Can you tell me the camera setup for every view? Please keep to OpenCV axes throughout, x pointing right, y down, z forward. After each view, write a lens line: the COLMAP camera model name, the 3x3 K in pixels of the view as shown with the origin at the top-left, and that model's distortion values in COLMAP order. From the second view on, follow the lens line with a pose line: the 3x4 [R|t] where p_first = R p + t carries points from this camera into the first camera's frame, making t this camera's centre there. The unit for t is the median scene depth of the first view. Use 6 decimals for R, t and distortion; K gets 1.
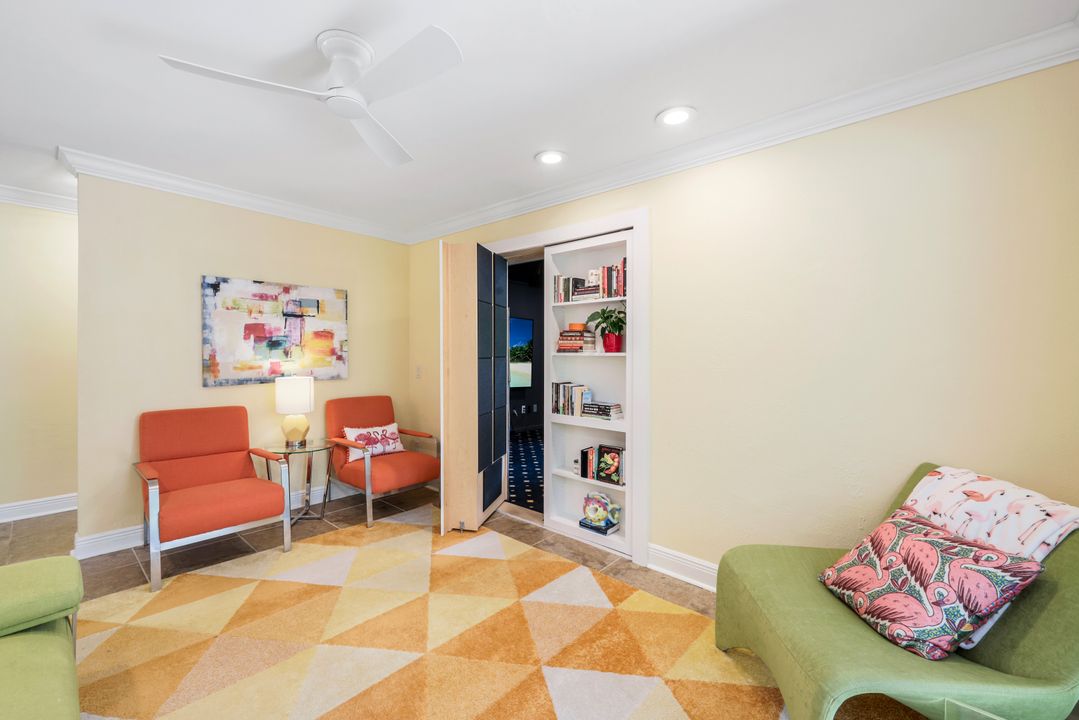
lens RADIAL K [[435.3, 0, 535.4], [0, 435.3, 348.8], [0, 0, 1]] dist [0.002258, 0.000360]
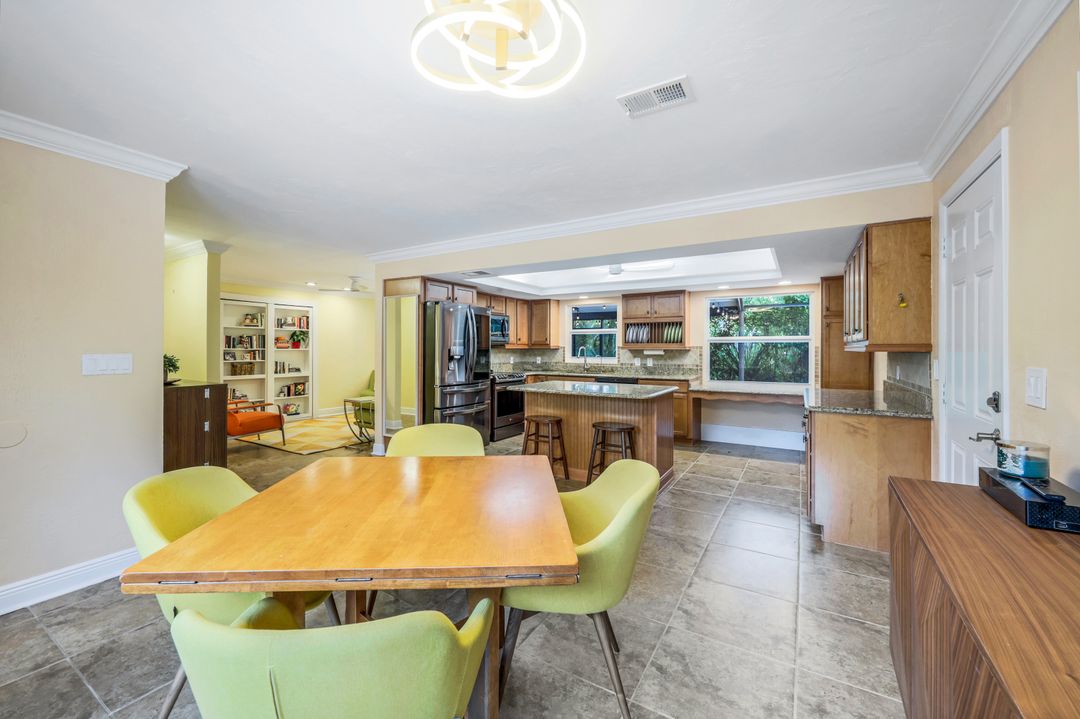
lens RADIAL K [[438.5, 0, 533.3], [0, 438.5, 352.6], [0, 0, 1]] dist [-0.001763, -0.000471]
pose [[-0.167890, -0.013678, 0.985711, -2.419120], [-0.016170, 0.999807, 0.011119, -0.018393], [-0.985673, -0.014072, -0.168079, 0.000879]]
